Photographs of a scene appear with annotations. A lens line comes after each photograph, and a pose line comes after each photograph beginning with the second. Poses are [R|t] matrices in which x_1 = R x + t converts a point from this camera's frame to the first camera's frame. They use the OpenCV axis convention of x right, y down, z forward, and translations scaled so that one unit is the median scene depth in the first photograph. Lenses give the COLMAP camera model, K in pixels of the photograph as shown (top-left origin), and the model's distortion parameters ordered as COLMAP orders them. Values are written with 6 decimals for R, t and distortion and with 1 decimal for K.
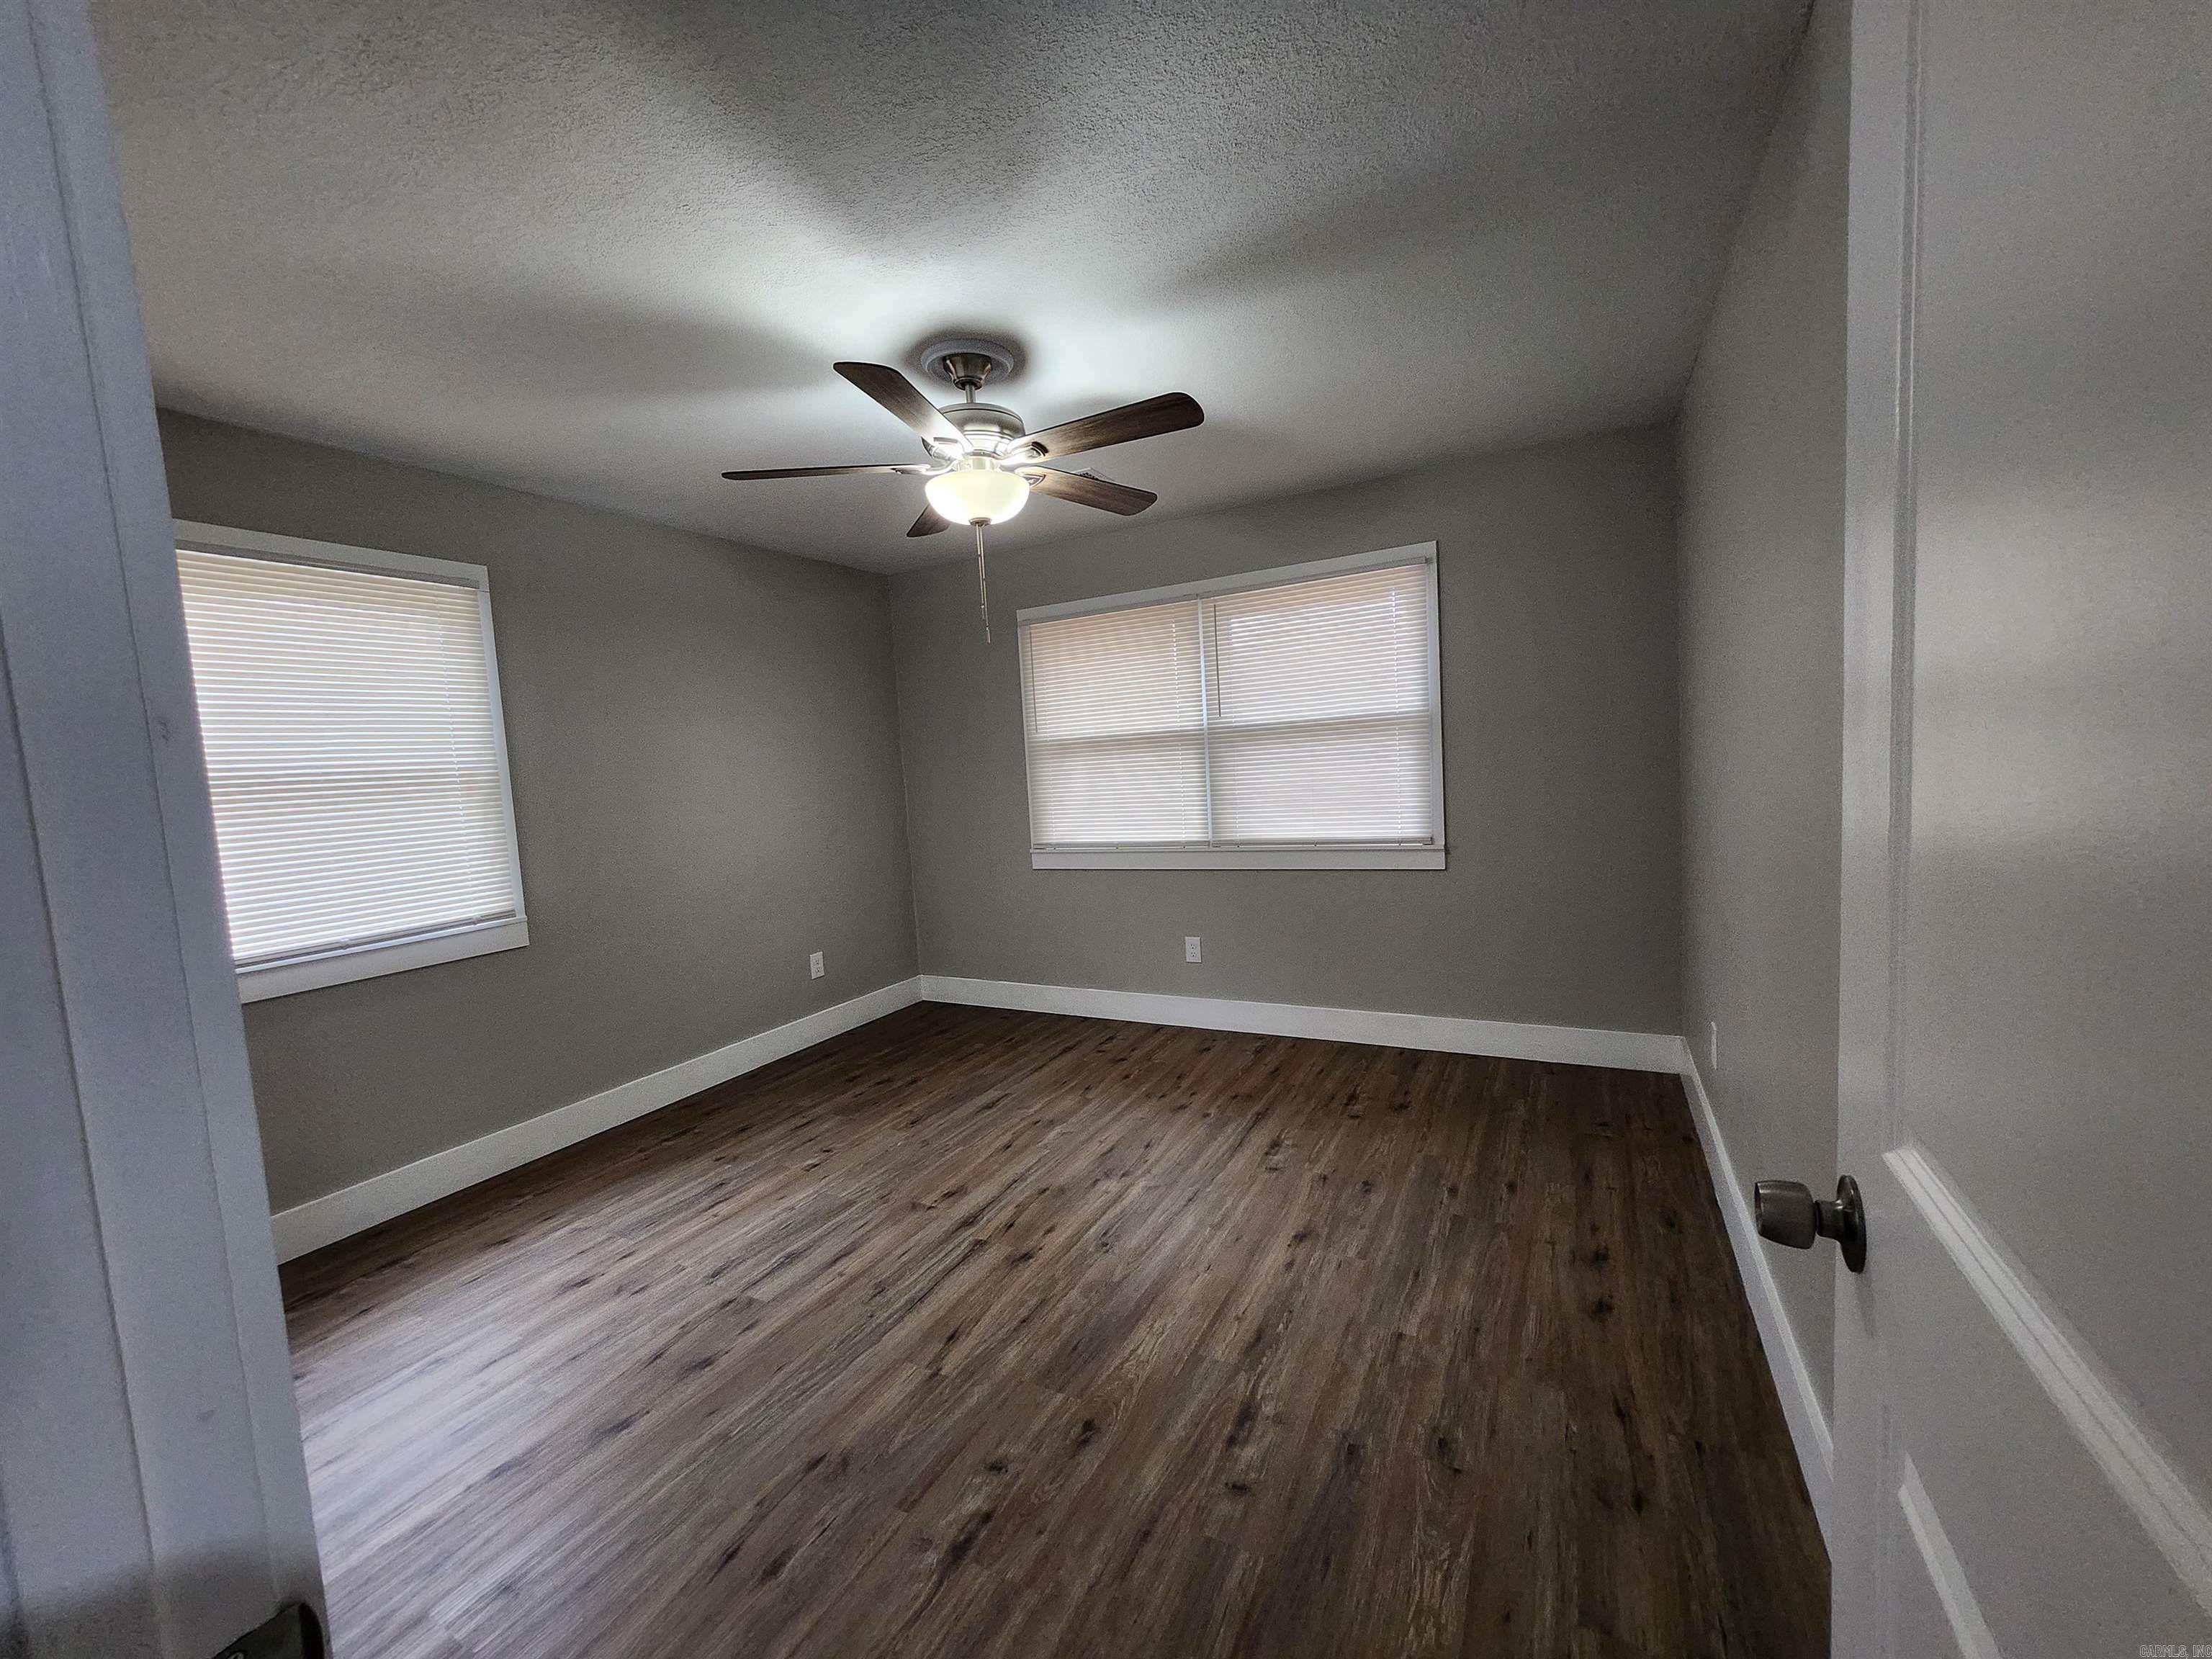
lens RADIAL K [[894.5, 0, 1102.2], [0, 894.5, 834.6], [0, 0, 1]] dist [0.000770, -0.007176]
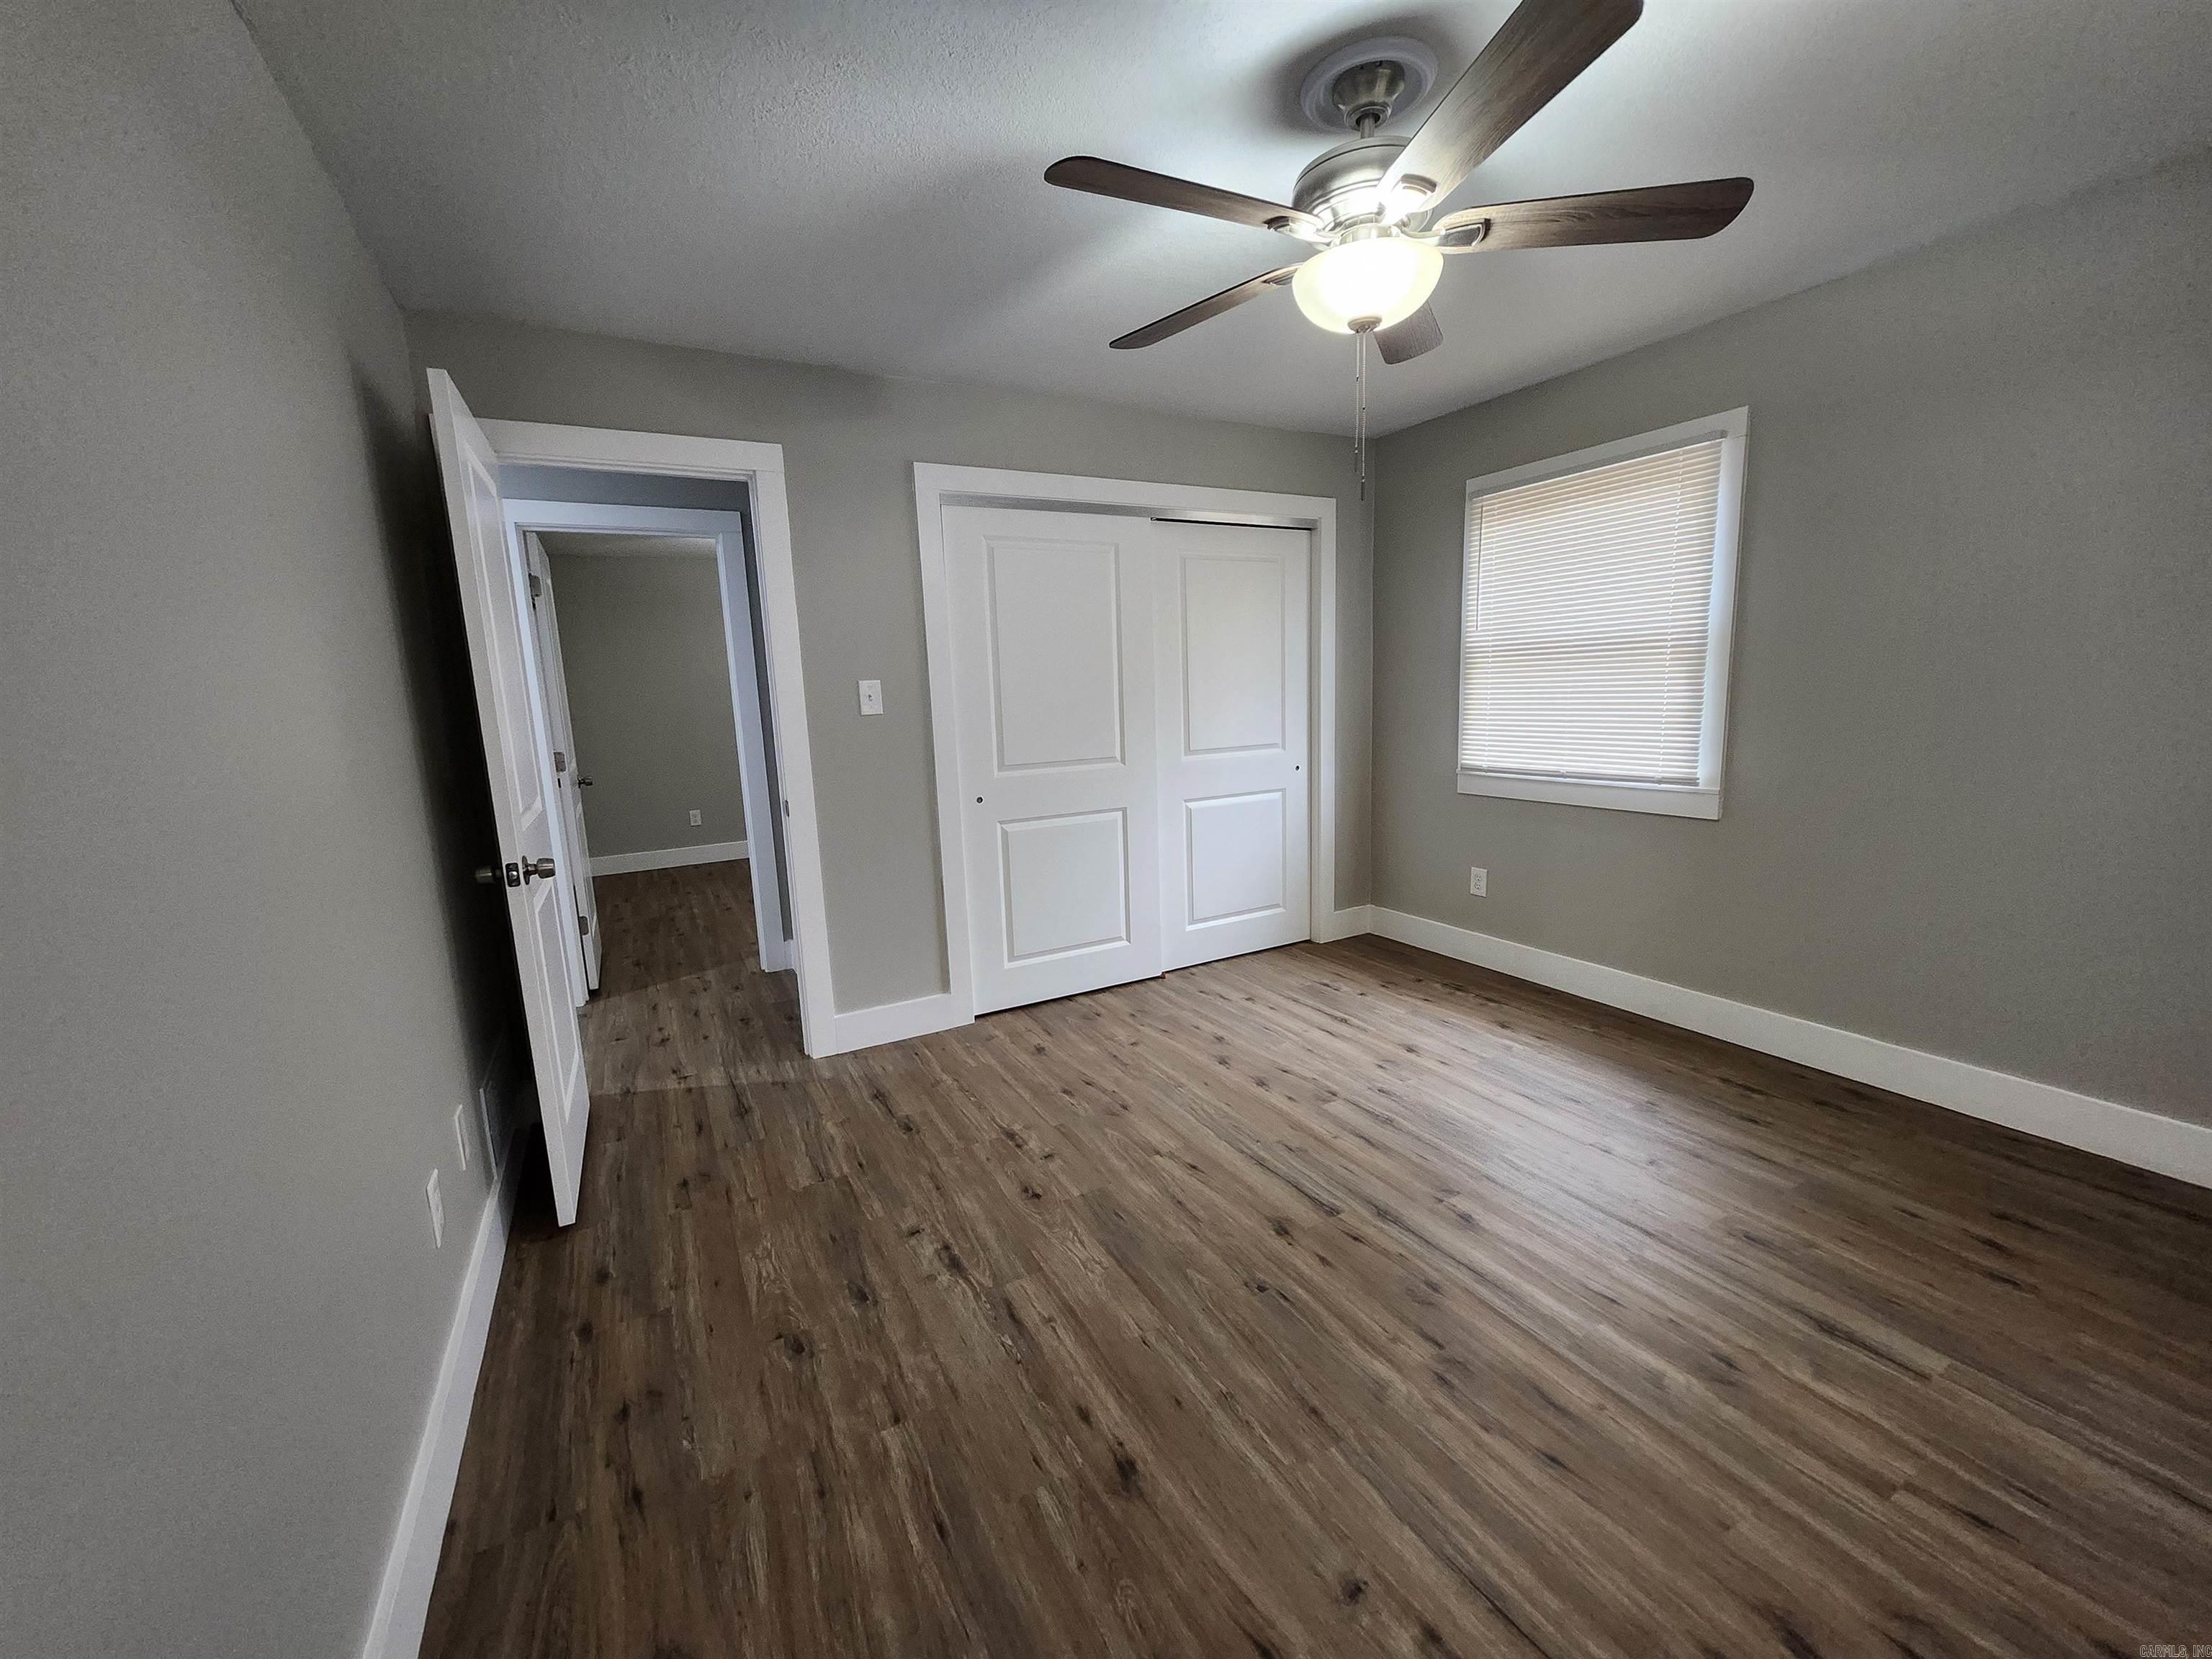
lens RADIAL K [[894.5, 0, 1102.2], [0, 894.5, 834.6], [0, 0, 1]] dist [0.000770, -0.007176]
pose [[-0.562946, 0.214035, -0.798298, 0.672505], [0.000052, 0.965895, 0.258933, -0.147351], [0.826493, 0.145724, -0.543758, 1.336765]]
